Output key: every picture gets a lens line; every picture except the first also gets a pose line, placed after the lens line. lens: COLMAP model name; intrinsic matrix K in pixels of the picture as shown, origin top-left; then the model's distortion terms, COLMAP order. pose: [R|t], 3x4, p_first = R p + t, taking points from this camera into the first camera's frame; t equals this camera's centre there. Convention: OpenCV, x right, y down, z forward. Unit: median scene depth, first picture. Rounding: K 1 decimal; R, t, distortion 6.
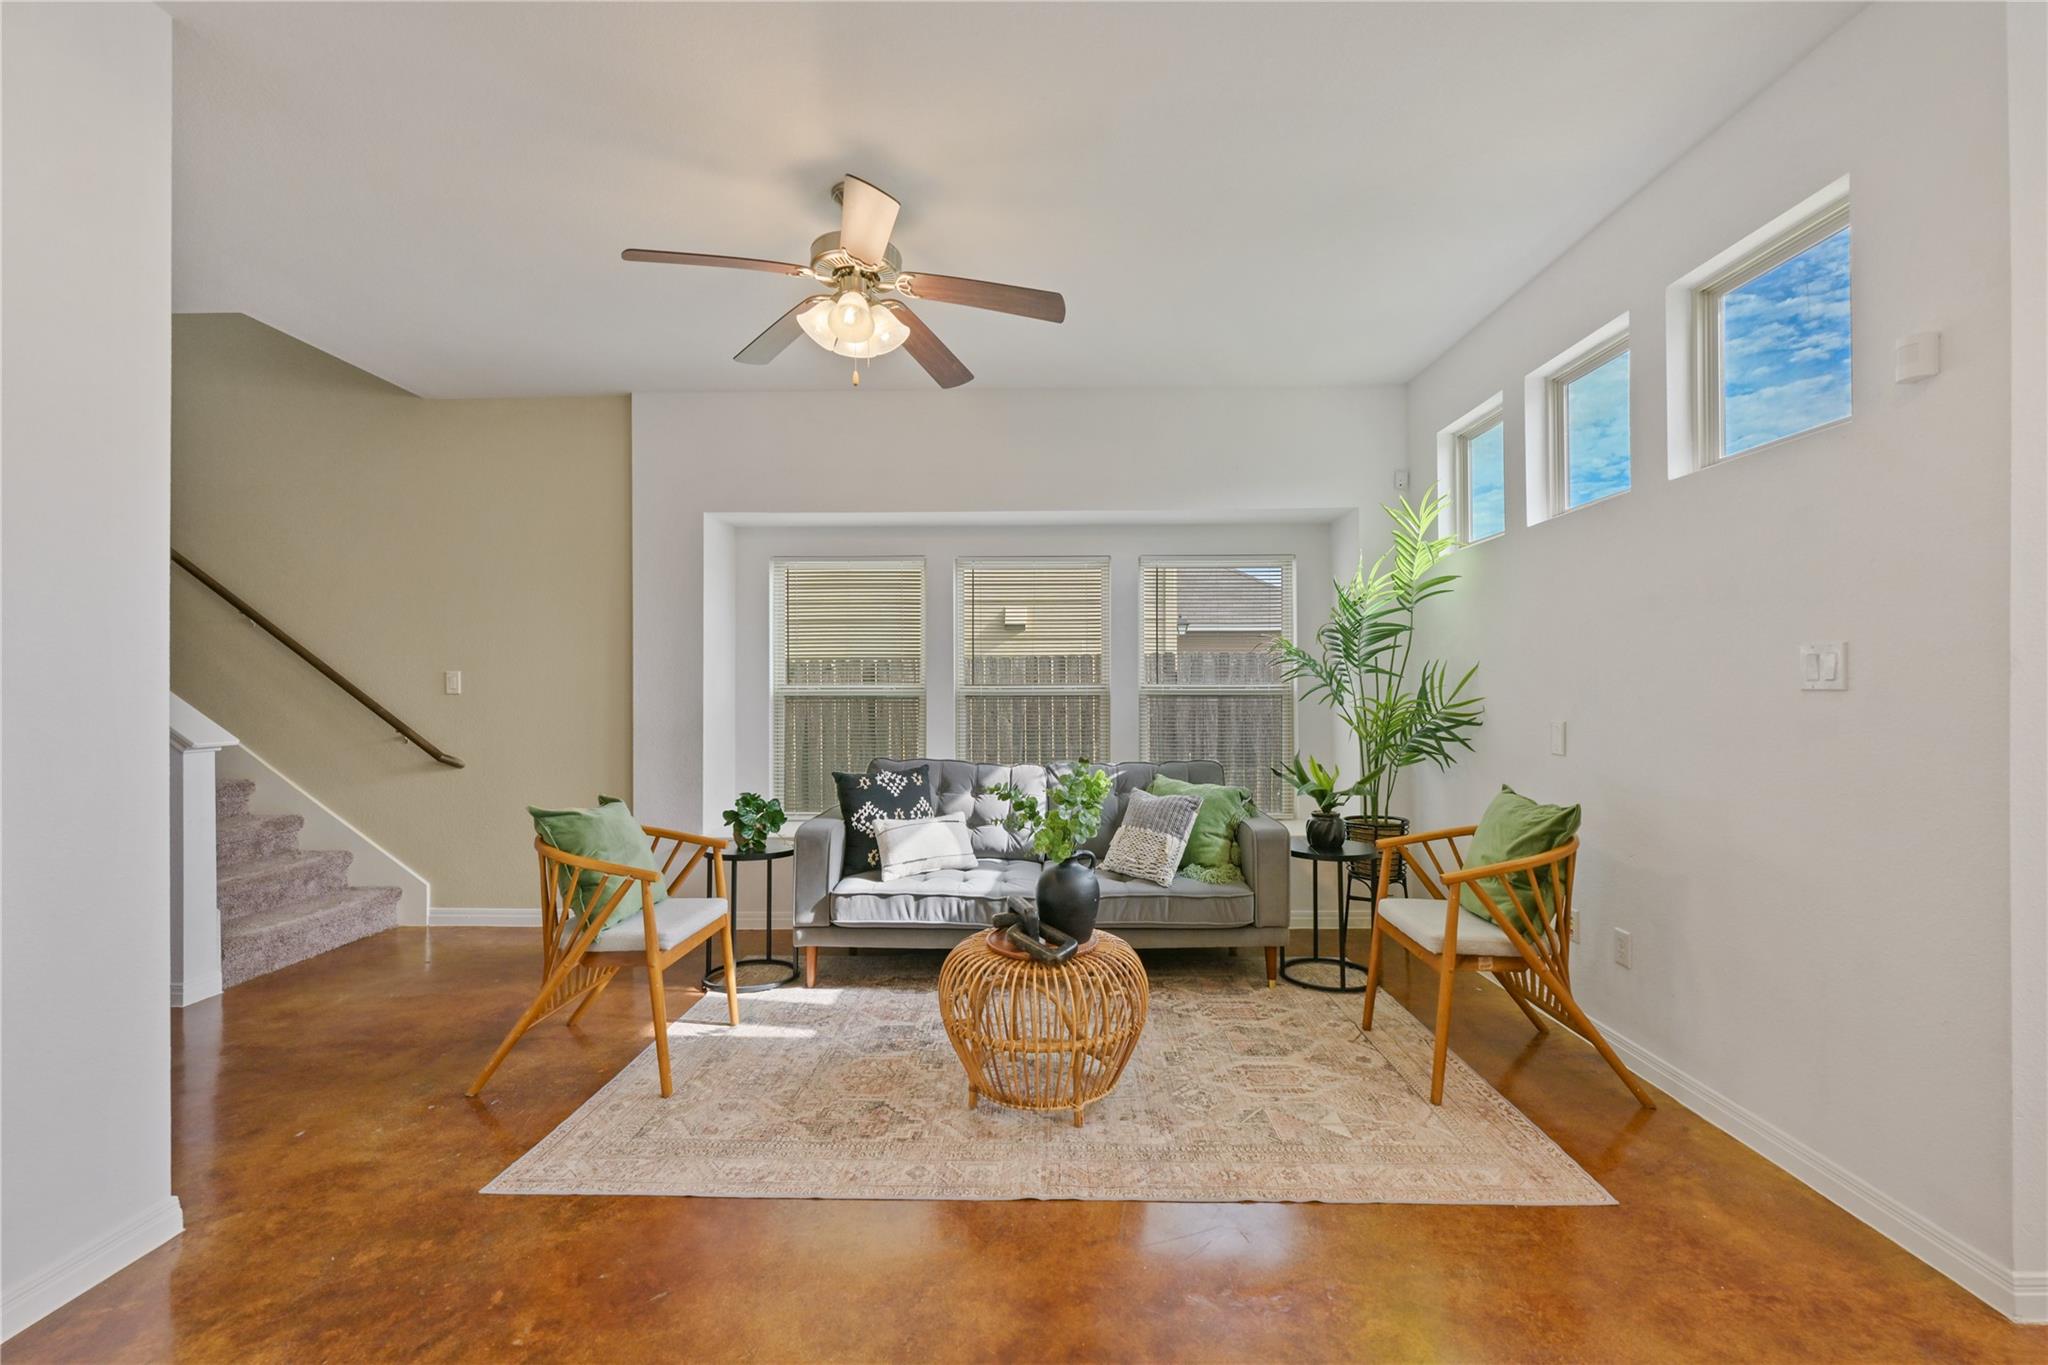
lens RADIAL K [[844.5, 0, 1024.0], [0, 844.5, 682.5], [0, 0, 1]] dist [0.000831, 0.000392]
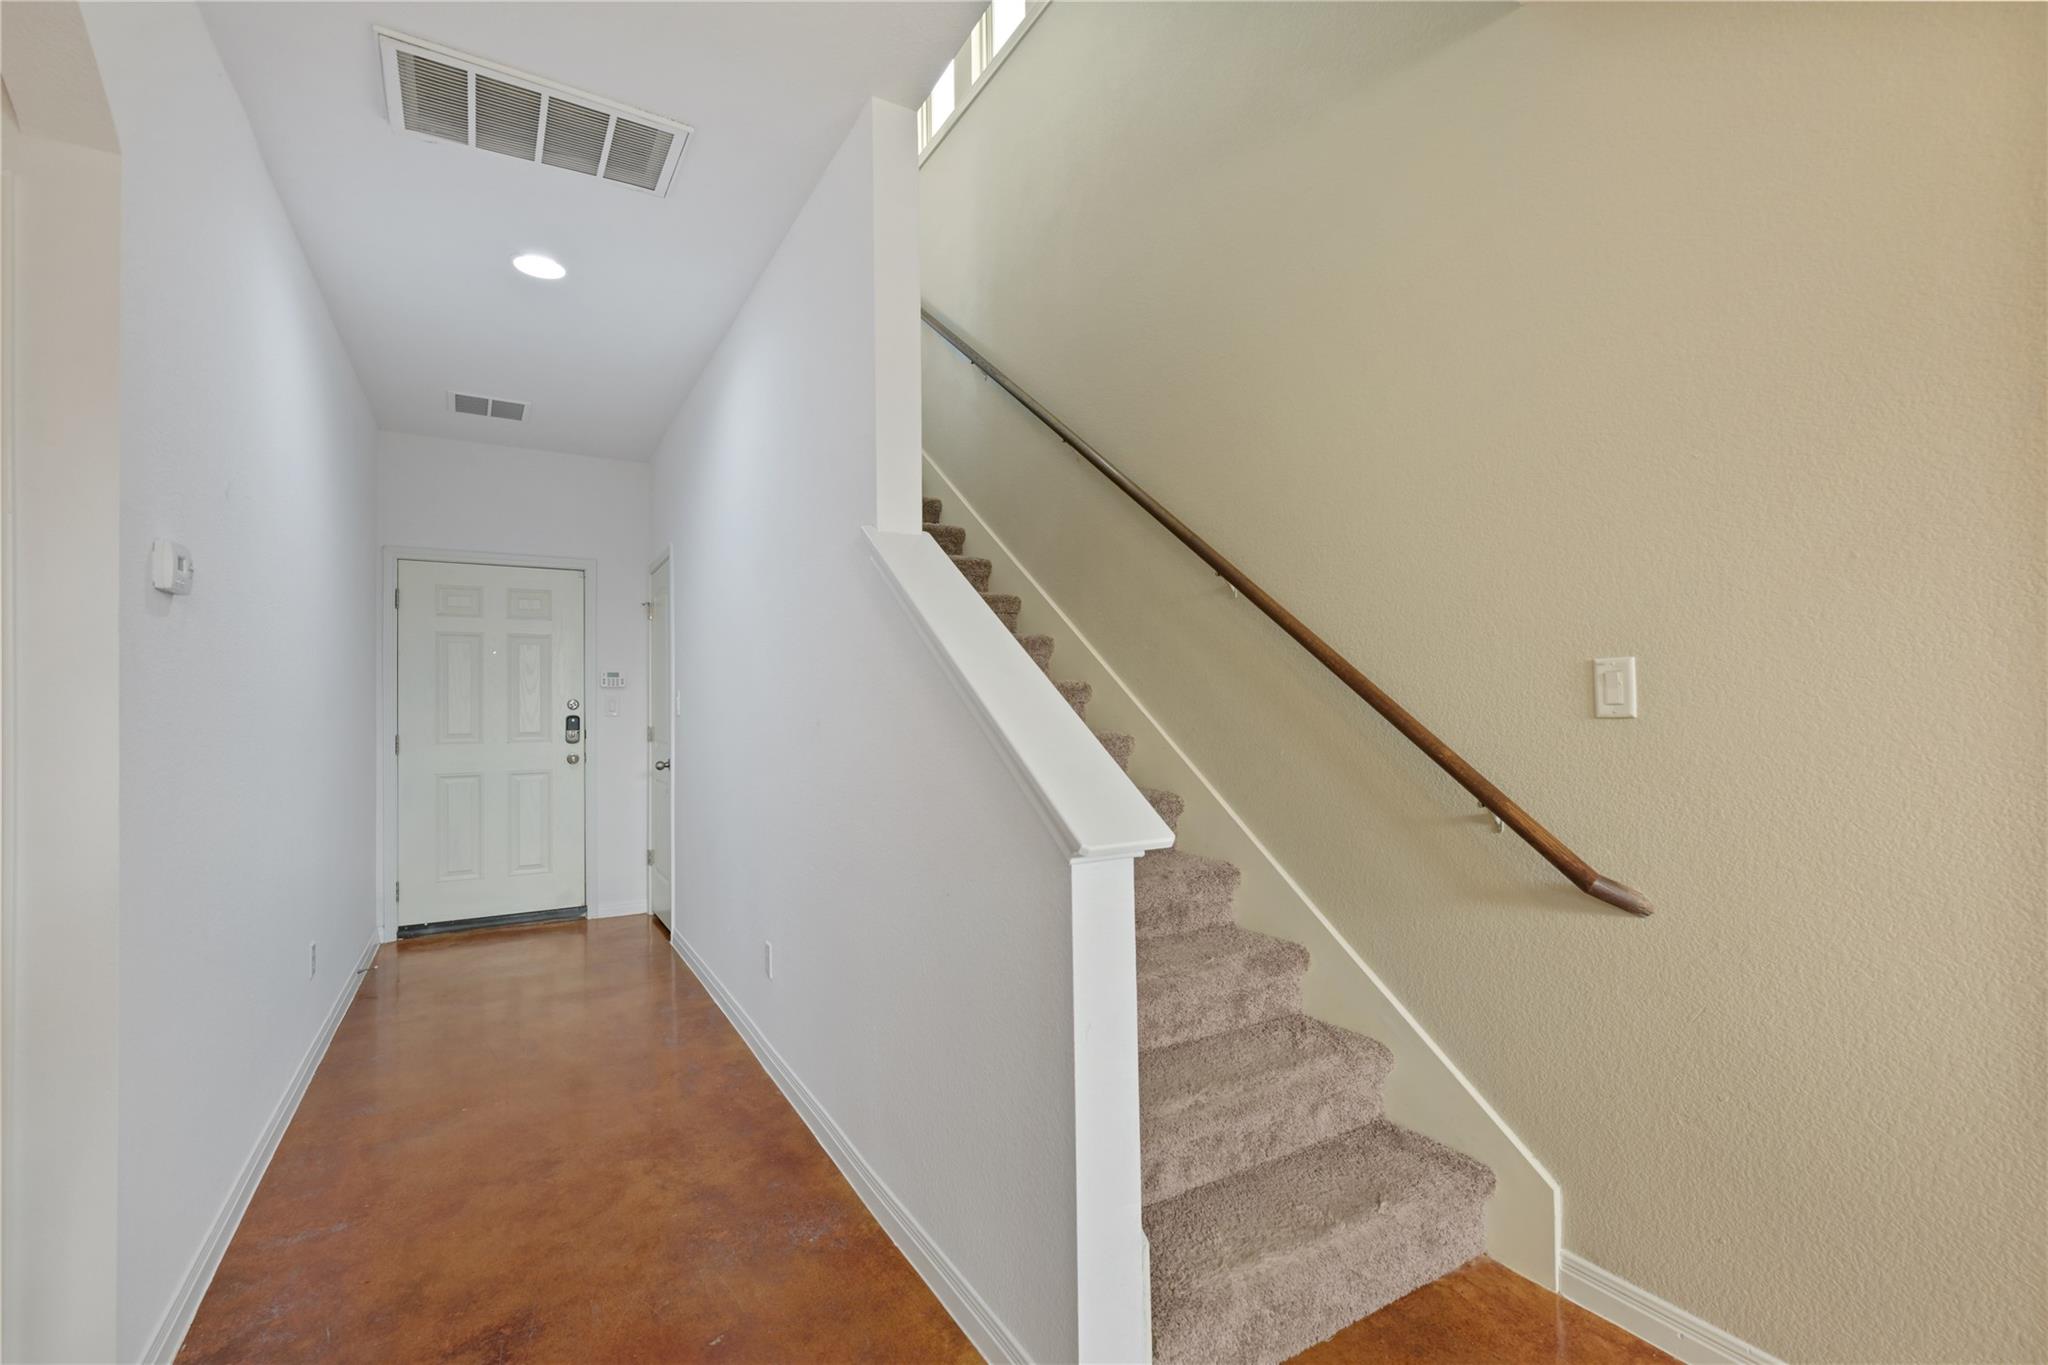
lens RADIAL K [[887.1, 0, 1027.4], [0, 887.1, 690.7], [0, 0, 1]] dist [-0.000567, -0.000105]
pose [[0.529215, -0.017416, -0.848309, -0.594947], [0.011588, 0.999844, -0.013298, 0.004743], [0.848409, -0.002793, 0.529335, 0.703056]]
